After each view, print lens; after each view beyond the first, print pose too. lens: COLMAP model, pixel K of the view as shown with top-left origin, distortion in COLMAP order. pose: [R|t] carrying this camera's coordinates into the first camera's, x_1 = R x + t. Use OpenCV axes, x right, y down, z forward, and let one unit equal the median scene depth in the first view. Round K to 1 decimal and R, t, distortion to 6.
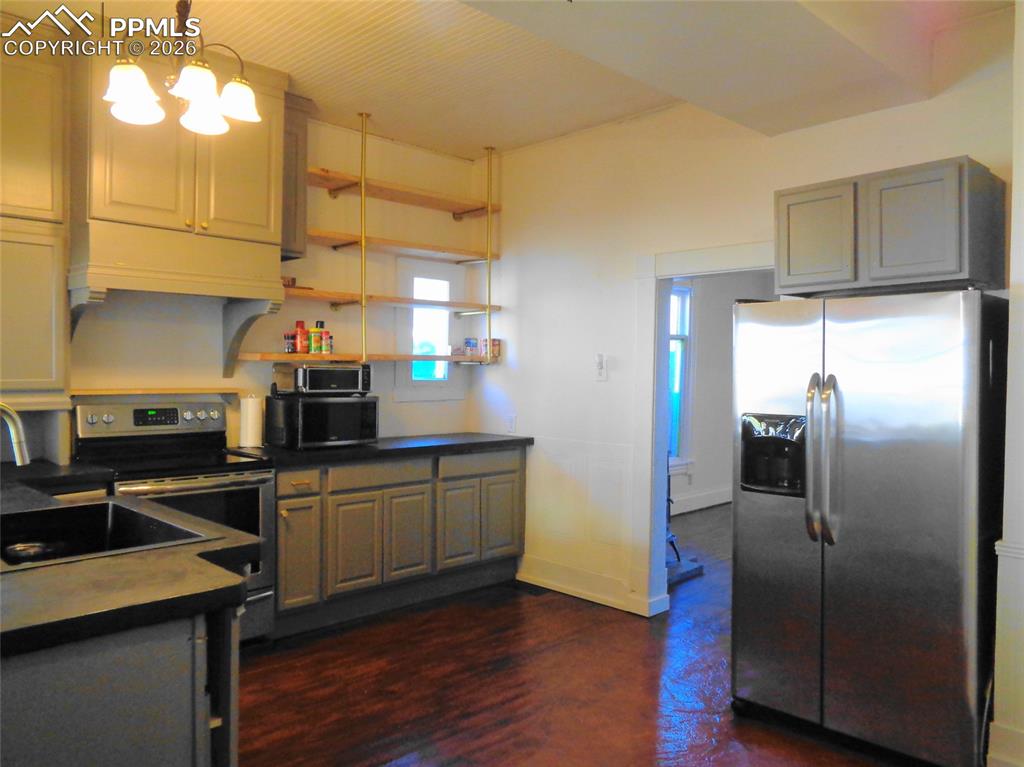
lens RADIAL K [[755.6, 0, 519.1], [0, 755.6, 379.0], [0, 0, 1]] dist [-0.025088, -0.000876]
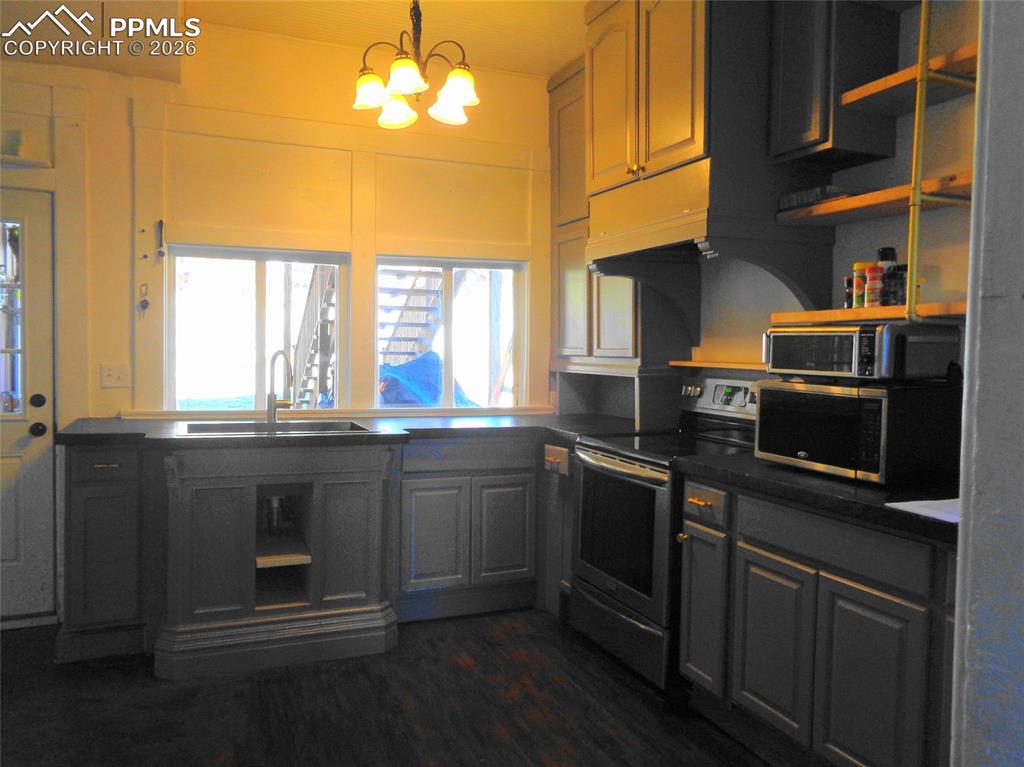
lens RADIAL K [[799.7, 0, 509.1], [0, 799.7, 382.0], [0, 0, 1]] dist [0.043778, 0.000999]
pose [[-0.375260, 0.033864, -0.926301, 0.448006], [-0.025778, 0.998565, 0.046949, -0.000119], [0.926561, 0.041496, -0.373848, 1.124535]]
